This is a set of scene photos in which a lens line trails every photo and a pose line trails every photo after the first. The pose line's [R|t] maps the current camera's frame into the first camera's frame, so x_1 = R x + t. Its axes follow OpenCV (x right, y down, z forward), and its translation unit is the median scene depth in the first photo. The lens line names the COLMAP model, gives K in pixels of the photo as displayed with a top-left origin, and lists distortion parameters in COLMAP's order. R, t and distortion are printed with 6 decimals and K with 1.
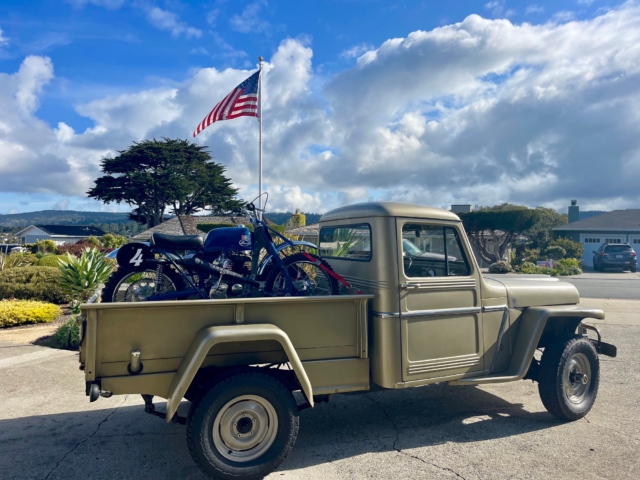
lens RADIAL K [[597.6, 0, 320.0], [0, 597.6, 240.0], [0, 0, 1]] dist [0.076647, -0.125014]
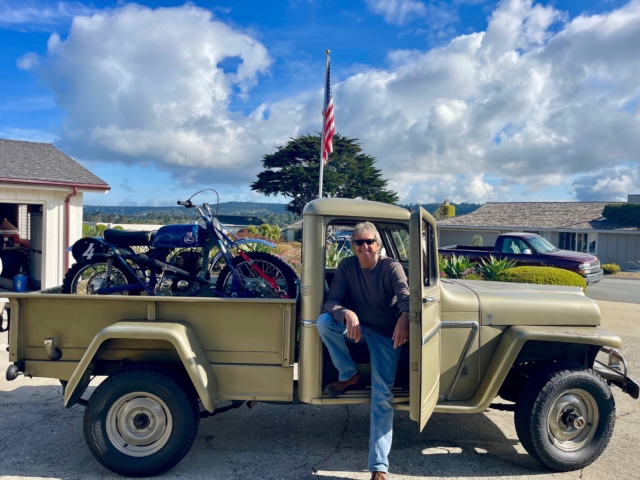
lens RADIAL K [[584.1, 0, 319.6], [0, 584.1, 248.2], [0, 0, 1]] dist [0.066973, -0.118534]
pose [[0.922356, 0.029743, -0.385194, 0.409183], [-0.016679, 0.999168, 0.037213, -0.019234], [0.385981, -0.027899, 0.922085, 0.164747]]
